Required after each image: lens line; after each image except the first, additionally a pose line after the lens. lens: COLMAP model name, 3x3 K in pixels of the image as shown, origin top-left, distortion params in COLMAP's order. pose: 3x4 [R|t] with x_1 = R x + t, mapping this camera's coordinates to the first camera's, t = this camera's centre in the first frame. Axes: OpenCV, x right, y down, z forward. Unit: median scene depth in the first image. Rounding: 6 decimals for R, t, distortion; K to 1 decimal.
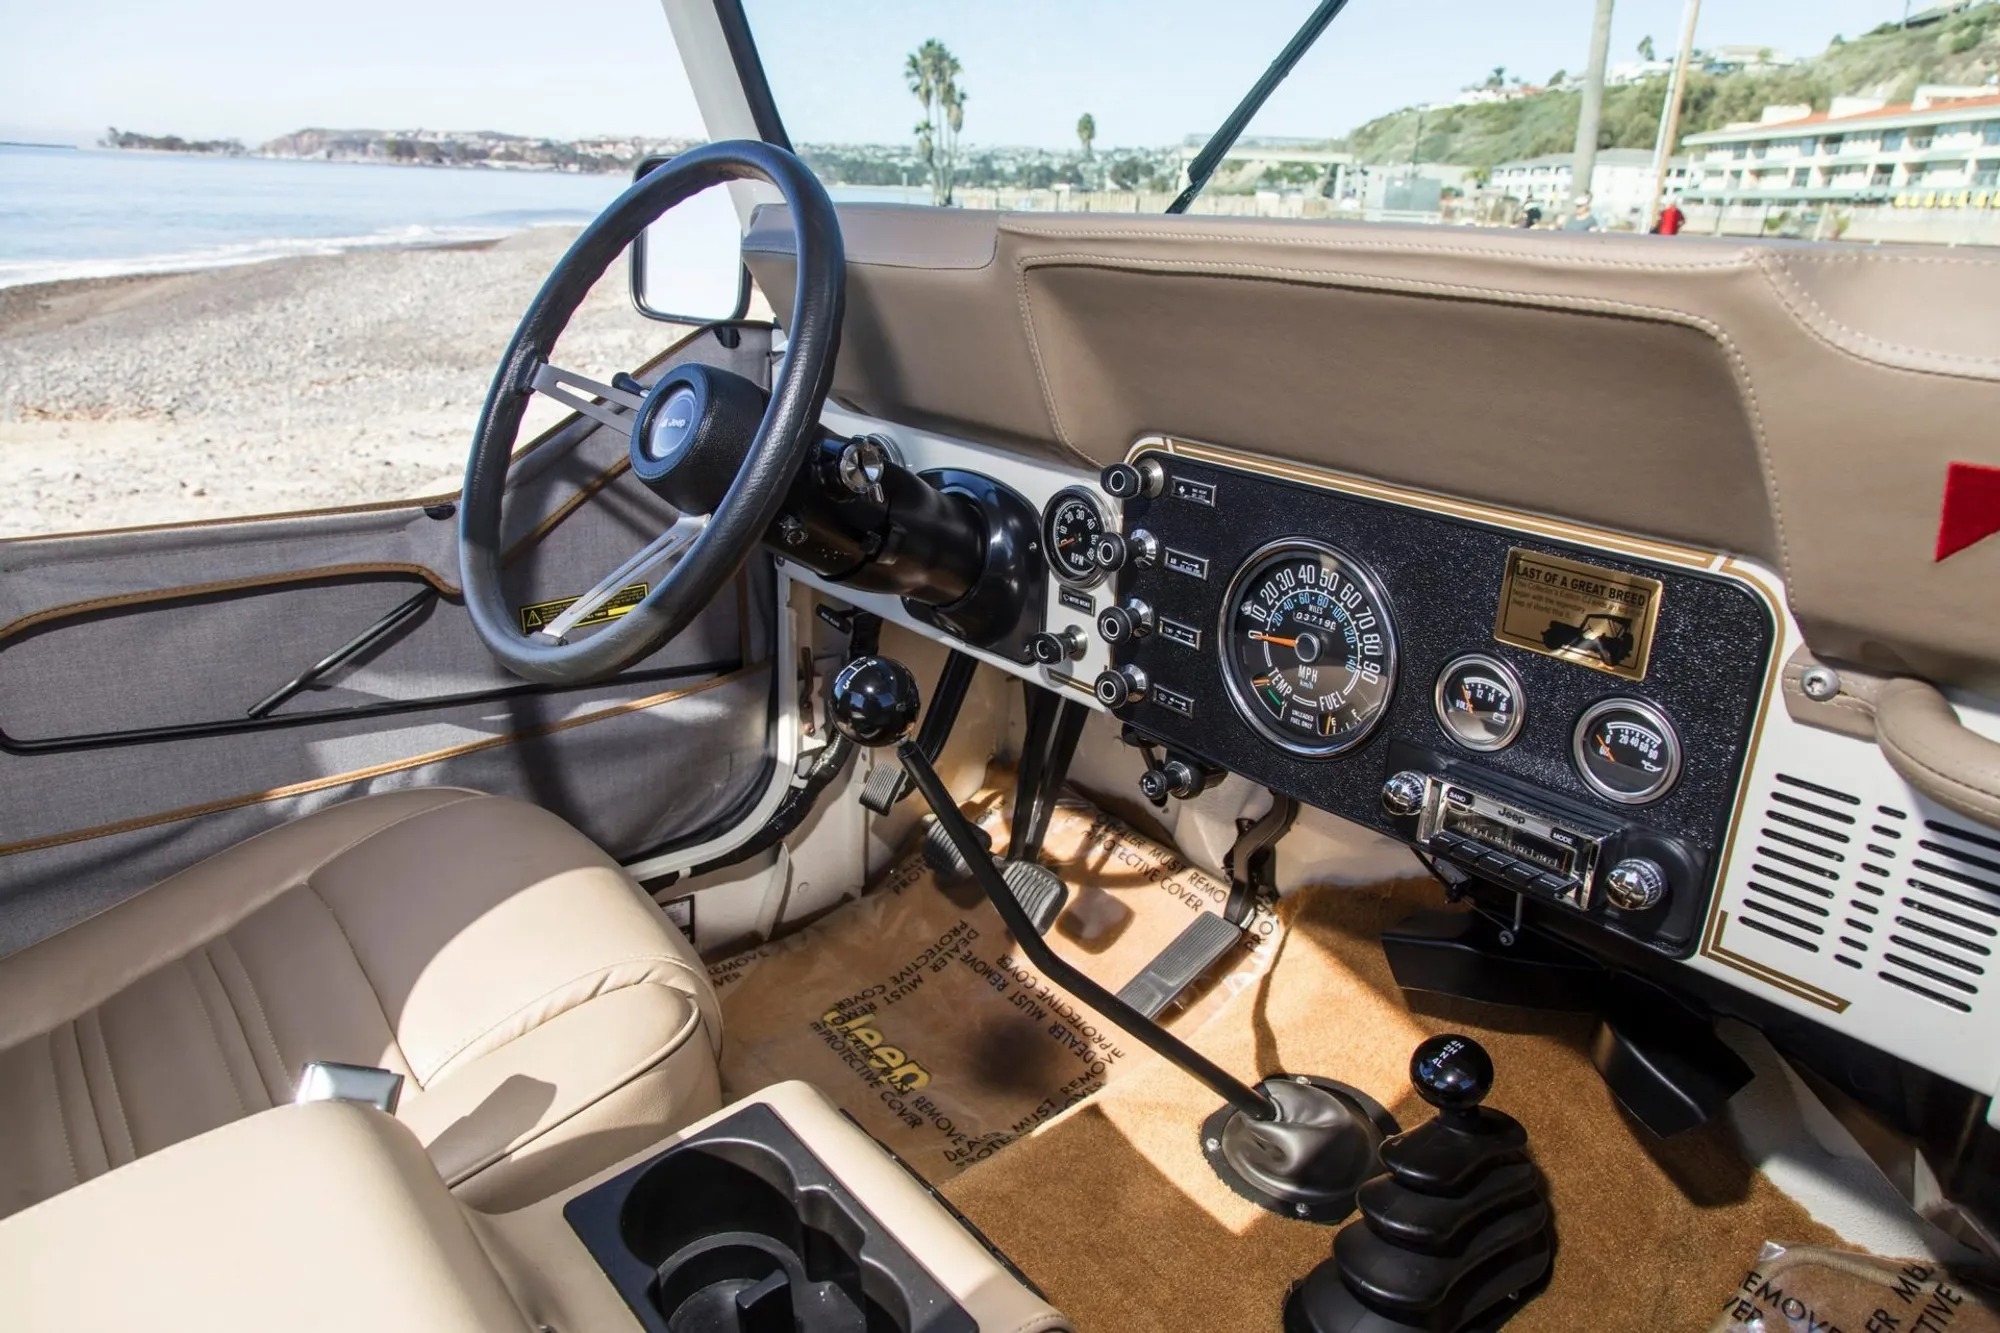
lens RADIAL K [[1310.5, 0, 1002.2], [0, 1310.5, 676.8], [0, 0, 1]] dist [-0.004324, -0.000416]
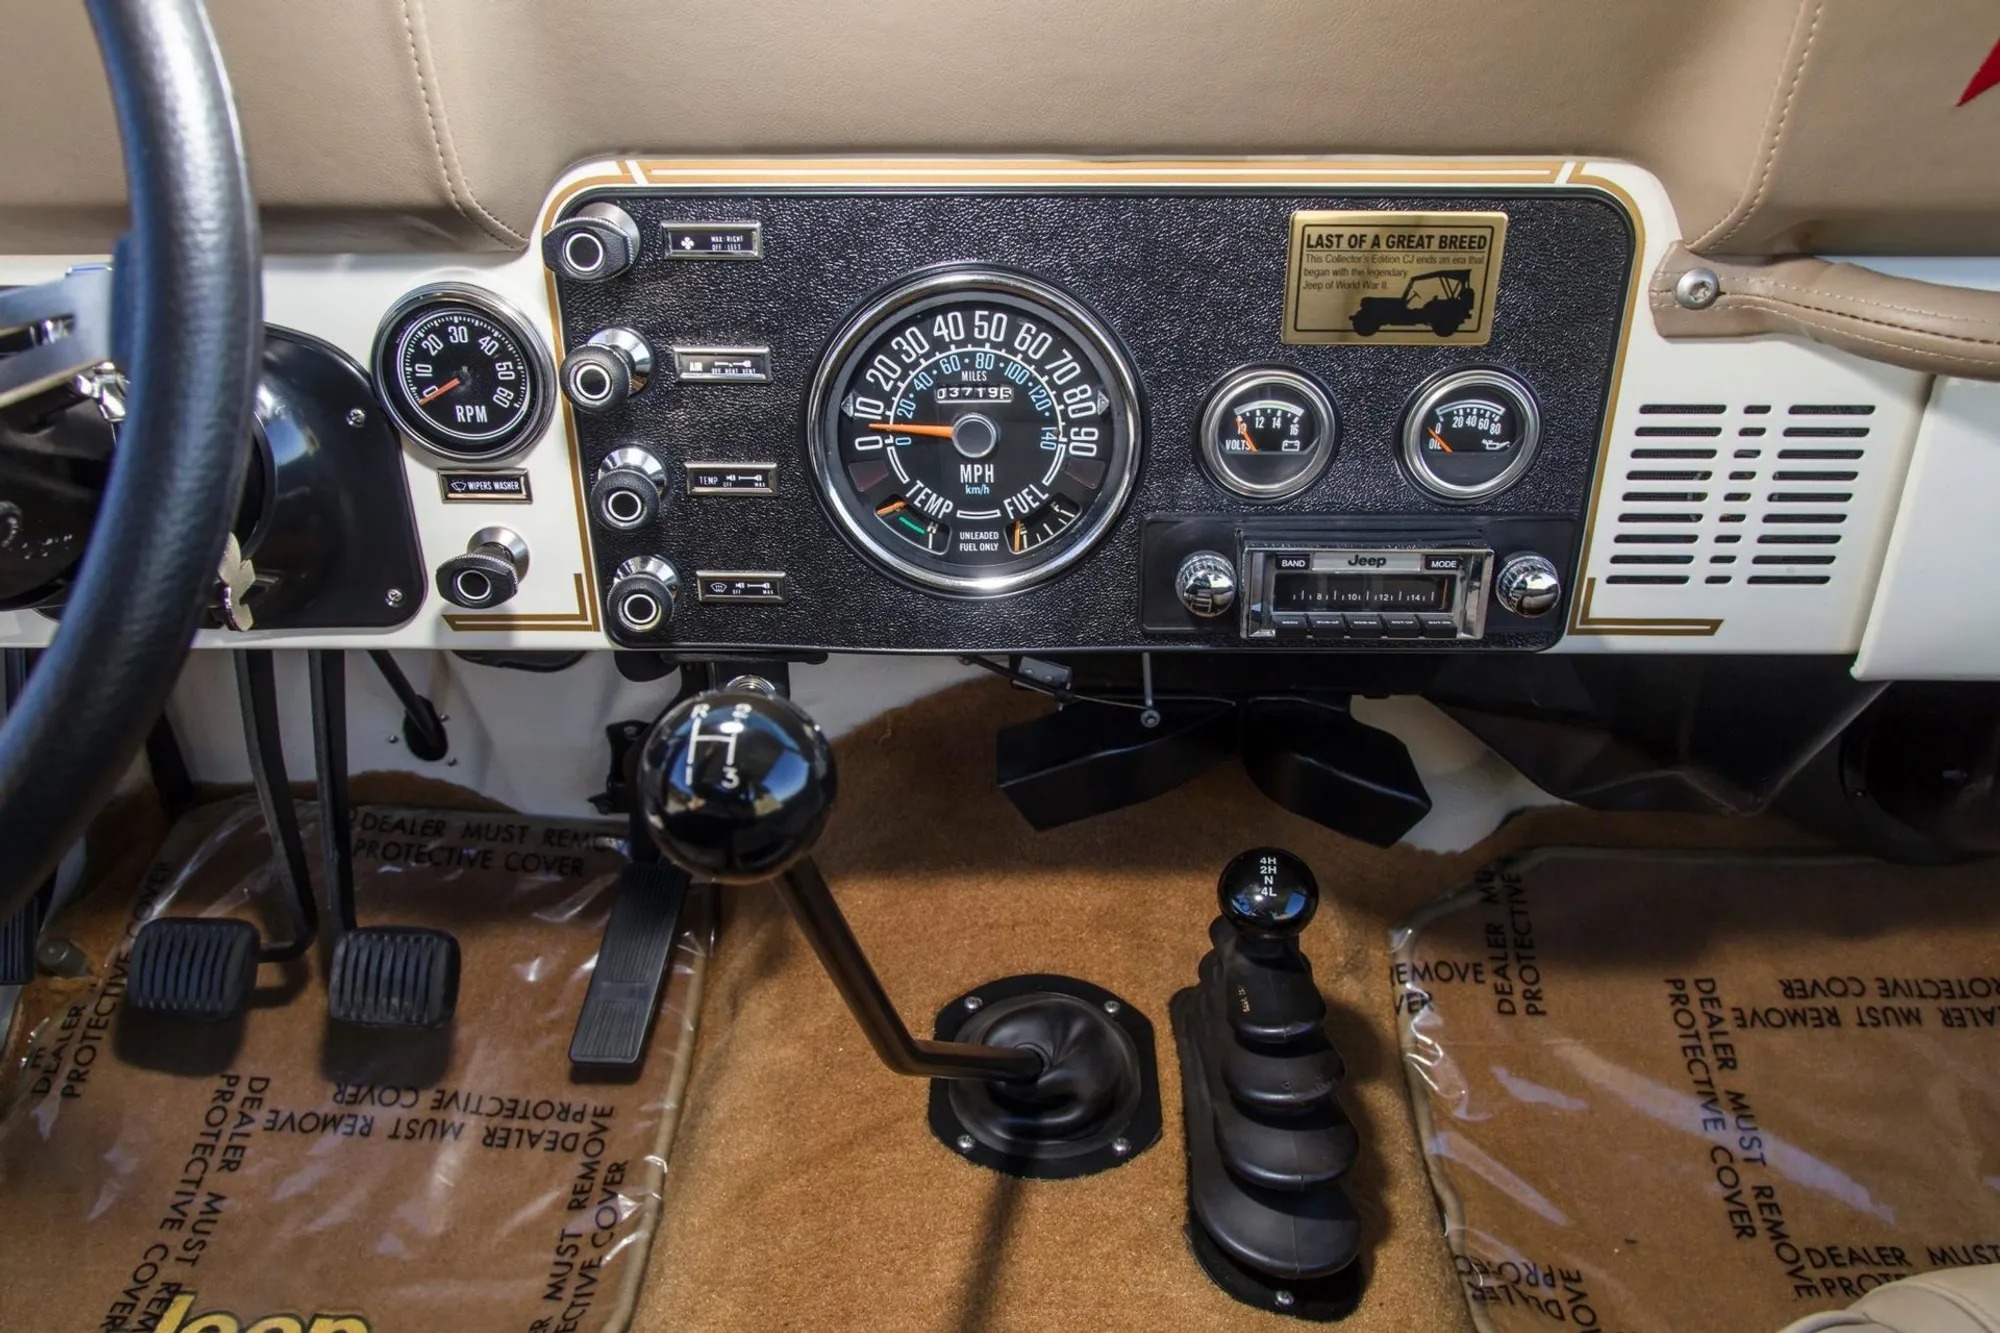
lens RADIAL K [[1510.7, 0, 998.1], [0, 1510.7, 684.2], [0, 0, 1]] dist [-0.032851, 0.004996]
pose [[0.652061, -0.388749, 0.650916, -0.276769], [0.282016, 0.921300, 0.267719, -0.097051], [-0.703764, 0.009000, 0.710377, 0.401410]]
